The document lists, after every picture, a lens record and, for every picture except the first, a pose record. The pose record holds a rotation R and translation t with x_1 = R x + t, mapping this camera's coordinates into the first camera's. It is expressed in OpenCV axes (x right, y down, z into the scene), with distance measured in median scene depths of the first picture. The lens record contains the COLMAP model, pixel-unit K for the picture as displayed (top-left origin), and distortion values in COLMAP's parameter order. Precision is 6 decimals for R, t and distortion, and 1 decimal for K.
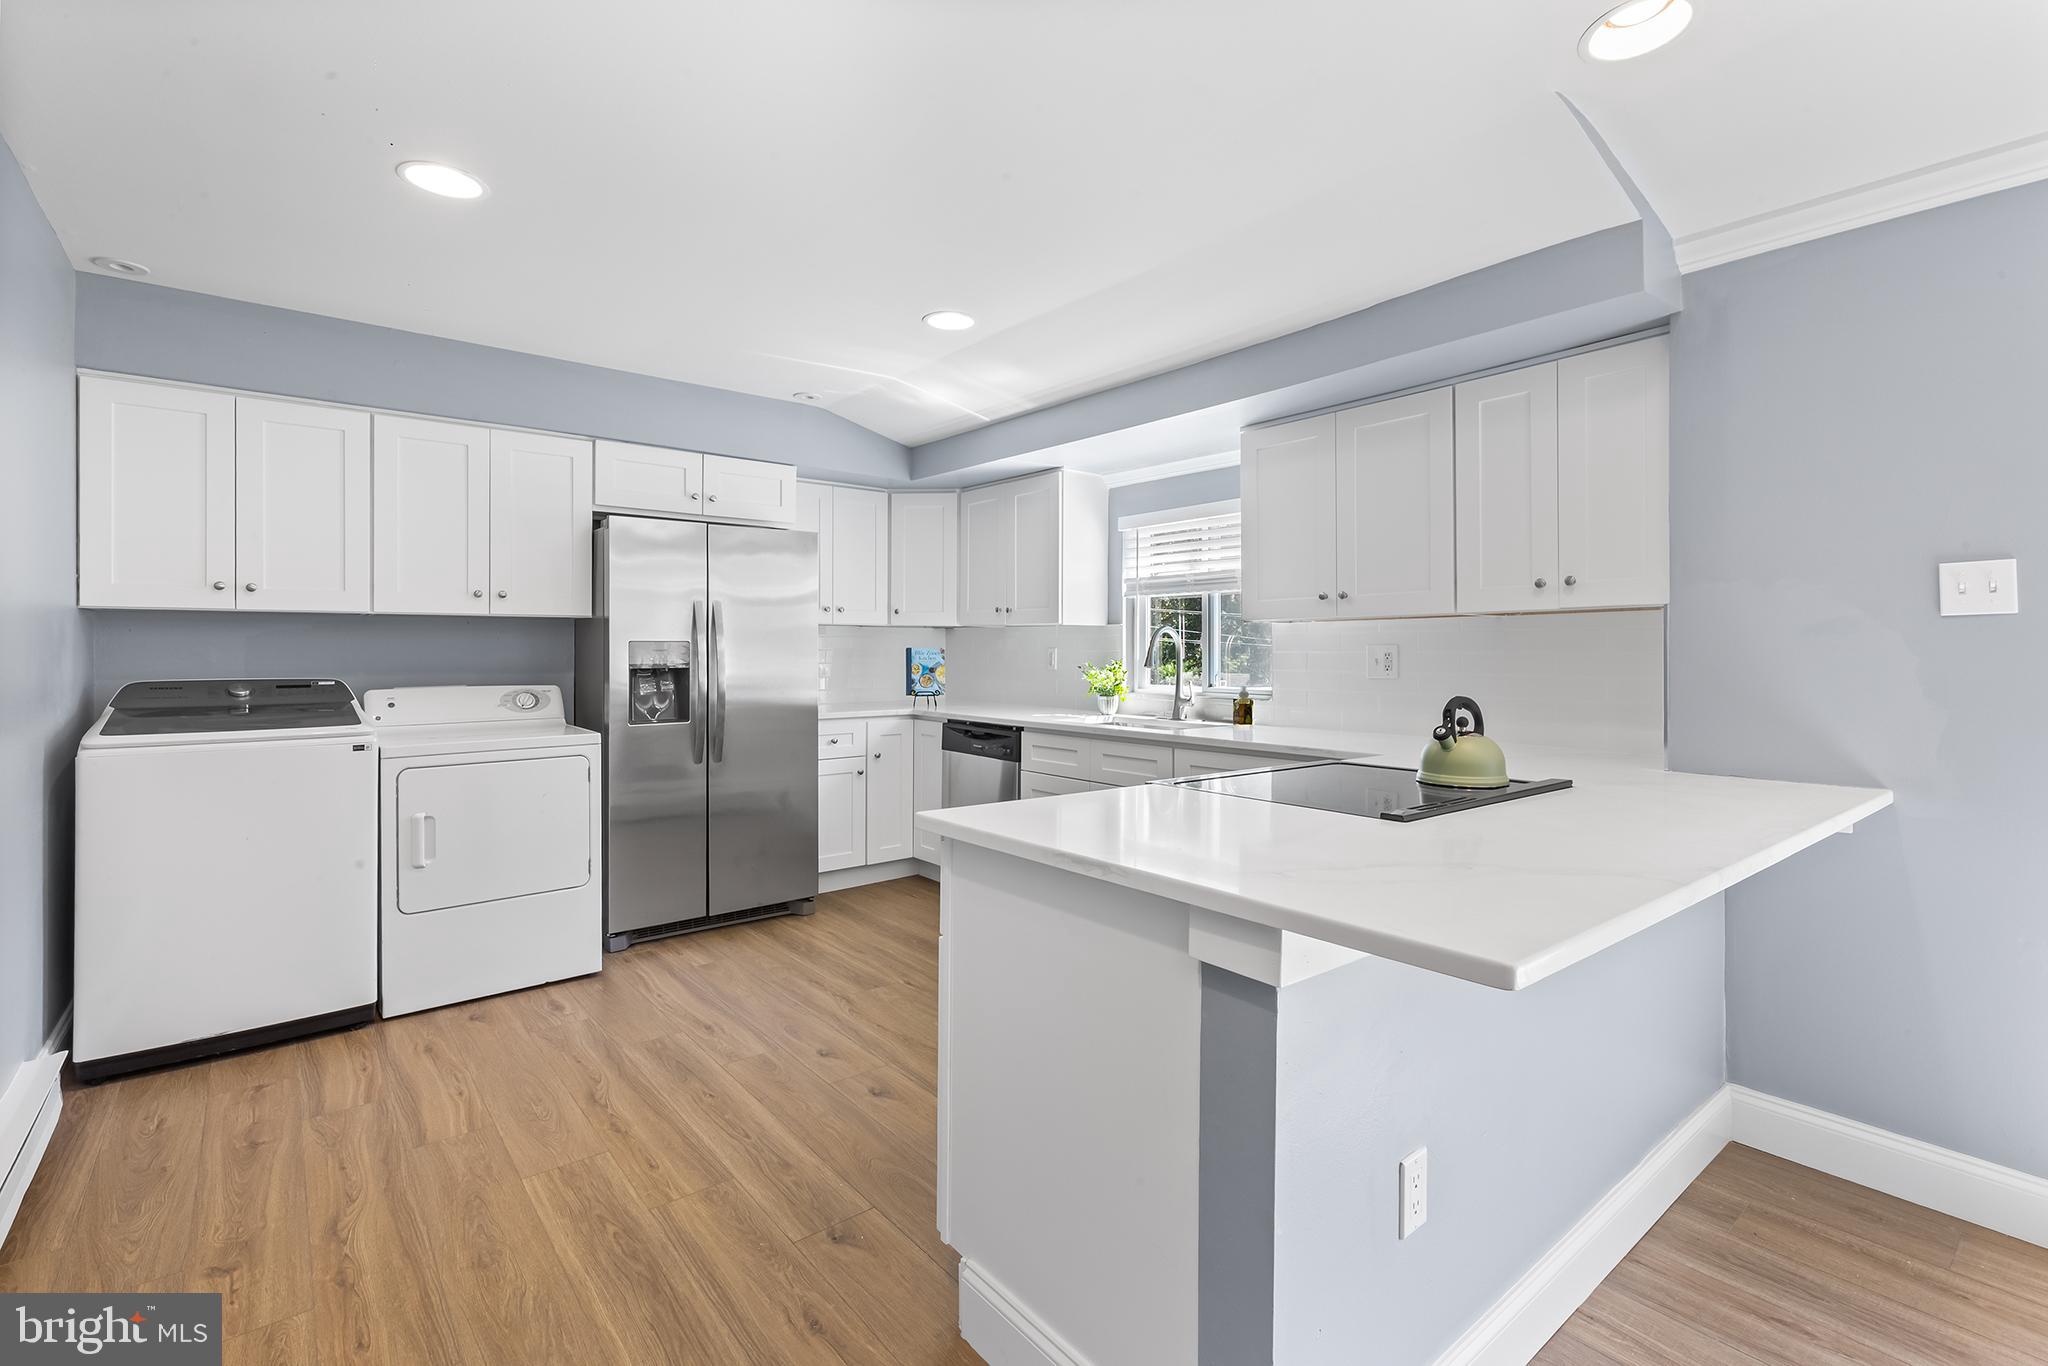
lens RADIAL K [[922.3, 0, 1027.1], [0, 922.3, 661.4], [0, 0, 1]] dist [0.002721, 0.000136]
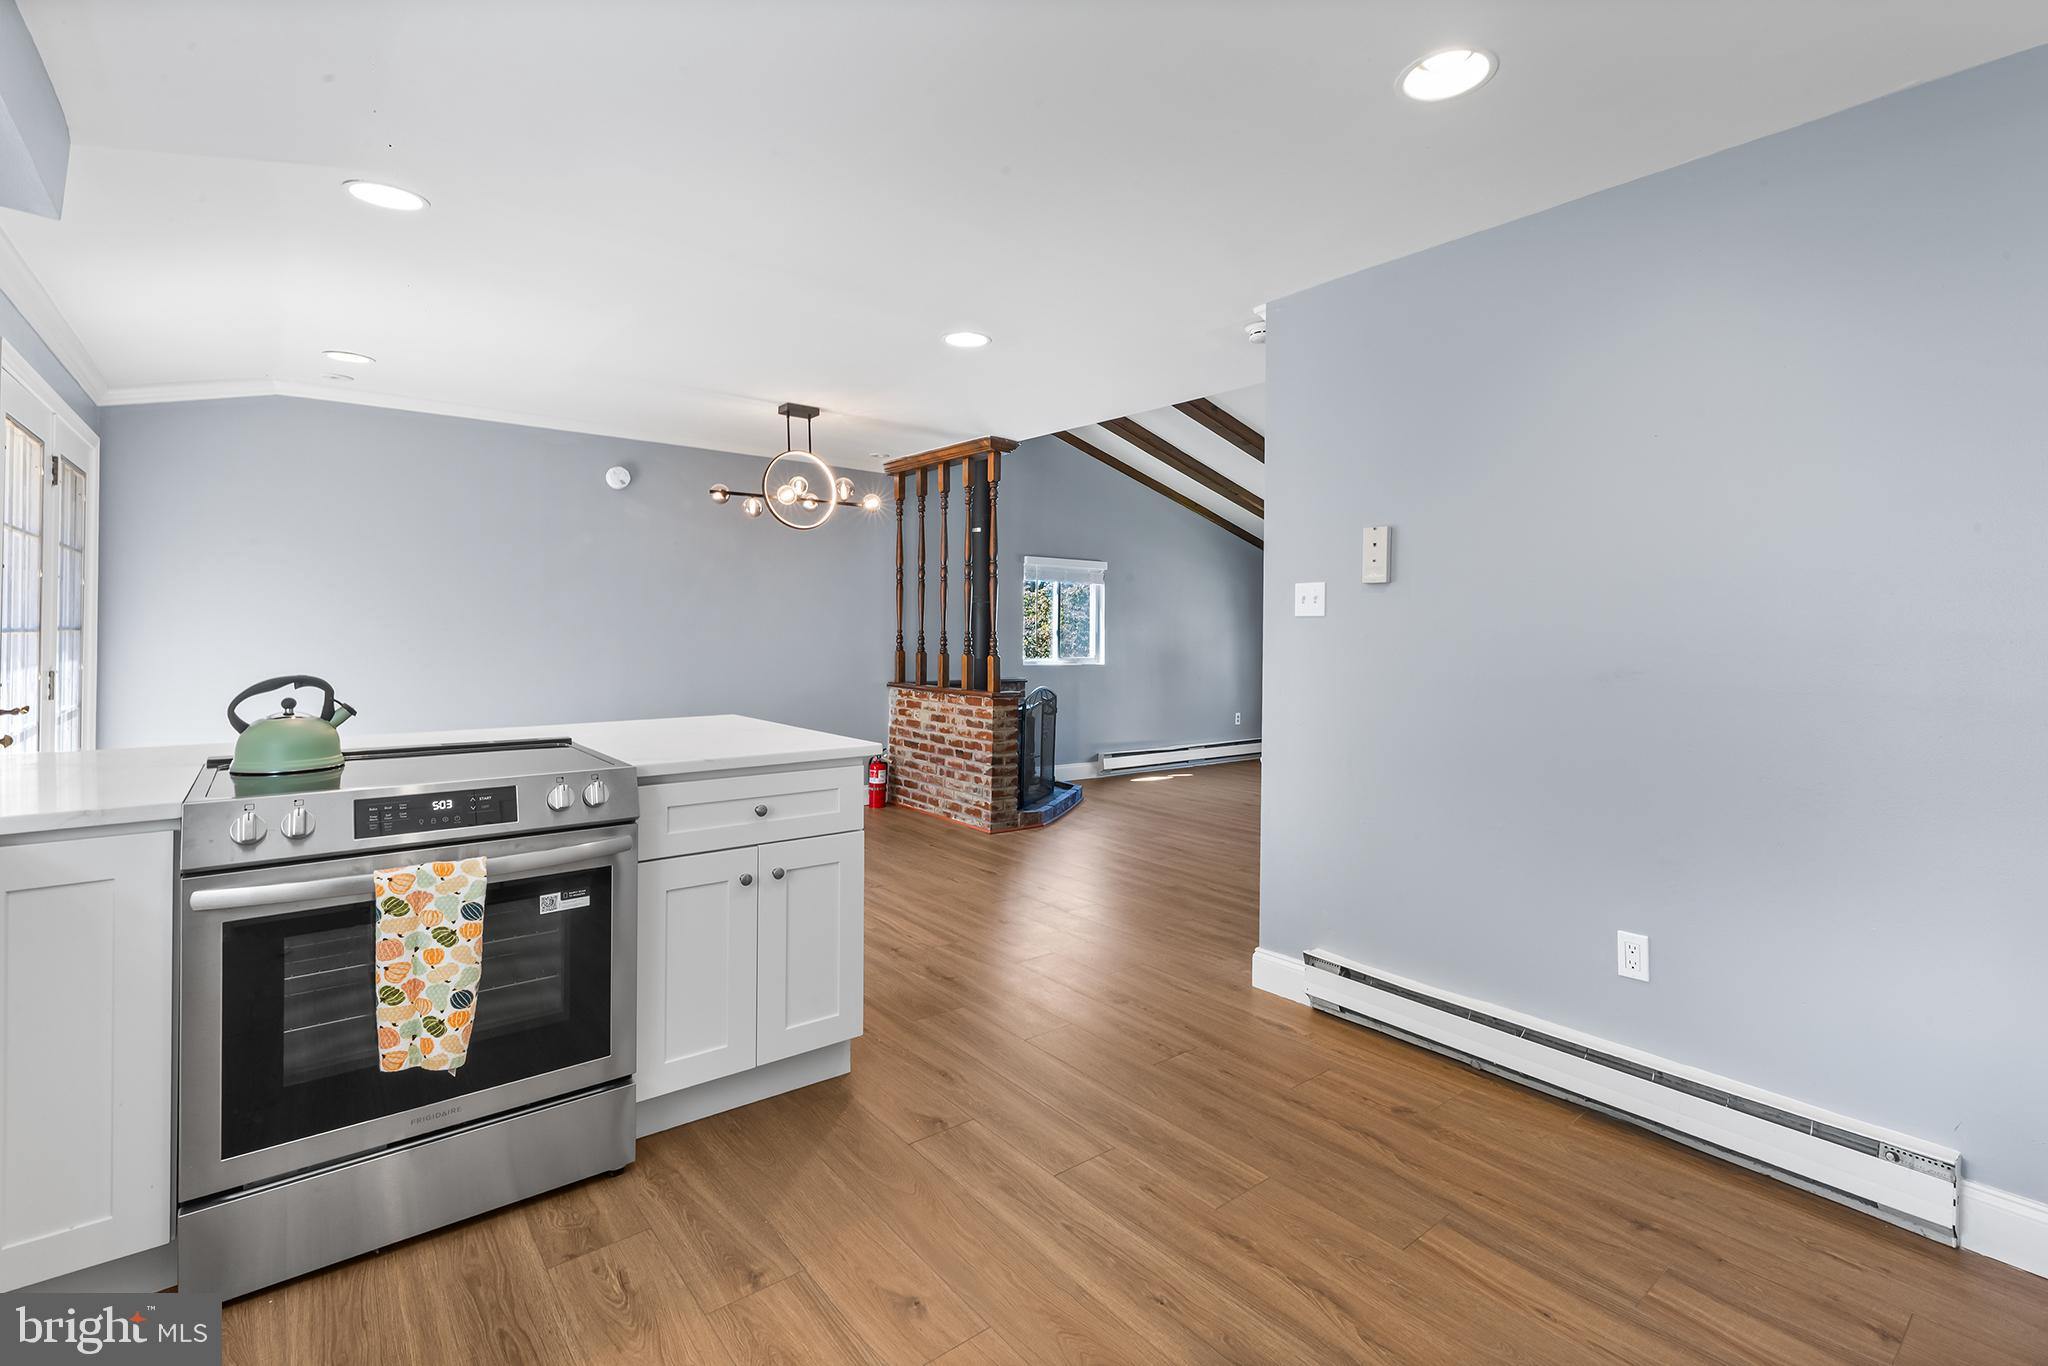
lens RADIAL K [[922.3, 0, 1038.2], [0, 922.3, 630.5], [0, 0, 1]] dist [0.002721, 0.000136]
pose [[-0.999919, -0.012112, -0.003933, -0.178176], [-0.012155, 0.999865, 0.011058, -0.017100], [0.003799, 0.011105, -0.999931, 1.210704]]
